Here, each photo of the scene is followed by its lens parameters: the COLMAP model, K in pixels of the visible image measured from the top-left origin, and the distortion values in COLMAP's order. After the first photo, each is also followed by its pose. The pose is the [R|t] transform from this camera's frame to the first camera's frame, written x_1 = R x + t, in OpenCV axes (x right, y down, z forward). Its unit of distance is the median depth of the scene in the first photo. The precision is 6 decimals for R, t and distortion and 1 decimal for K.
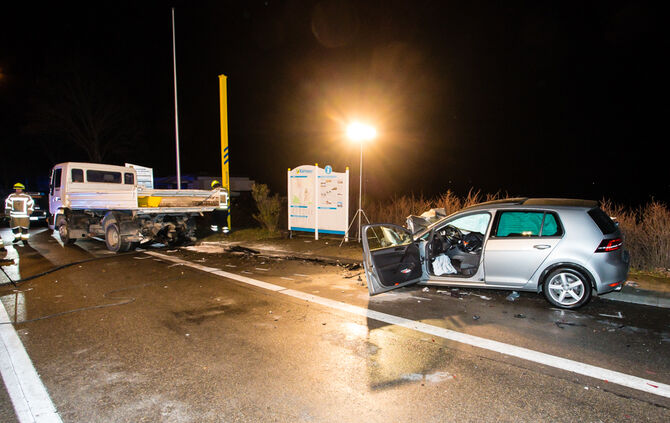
lens RADIAL K [[377.1, 0, 365.7], [0, 377.1, 238.2], [0, 0, 1]] dist [-0.085773, 0.045174]
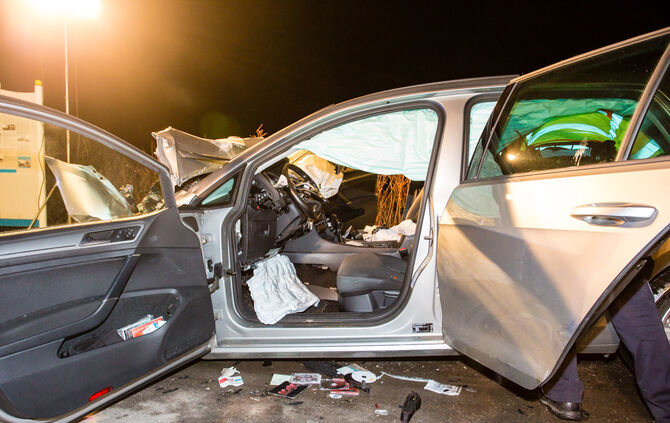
lens RADIAL K [[432.3, 0, 335.2], [0, 432.3, 227.4], [0, 0, 1]] dist [-0.022890, 0.000824]
pose [[0.906505, -0.030434, 0.421096, 0.099622], [0.043560, 0.998818, -0.021583, 0.033808], [-0.419942, 0.037908, 0.906759, 0.676079]]
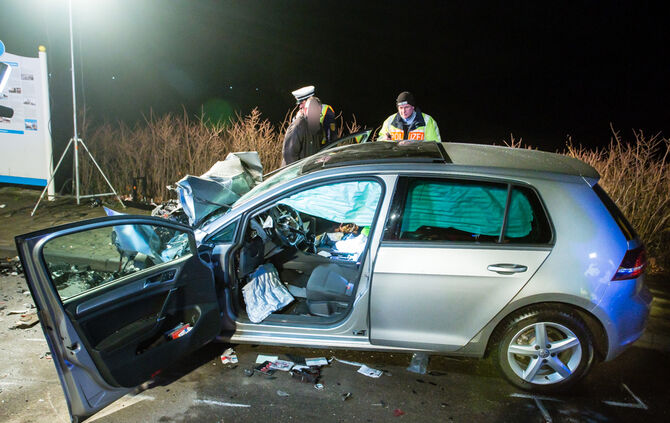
lens RADIAL K [[475.9, 0, 331.5], [0, 475.9, 220.7], [0, 0, 1]] dist [-0.007547, -0.000597]
pose [[0.910557, -0.041880, 0.411256, 0.052008], [-0.009978, 0.992338, 0.123147, -0.083041], [-0.413263, -0.116236, 0.903163, 0.494133]]
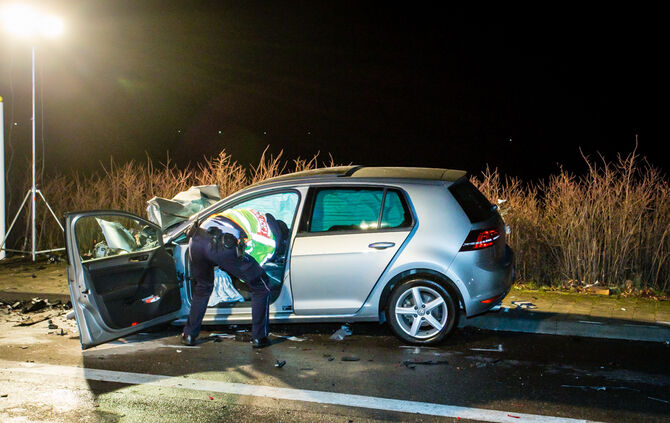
lens RADIAL K [[861.2, 0, 371.4], [0, 861.2, 243.7], [0, 0, 1]] dist [0.044816, 0.027194]
pose [[0.923849, -0.024206, 0.381992, -0.069842], [0.031583, 0.999416, -0.013053, 0.032312], [-0.381453, 0.024124, 0.924073, -0.257094]]
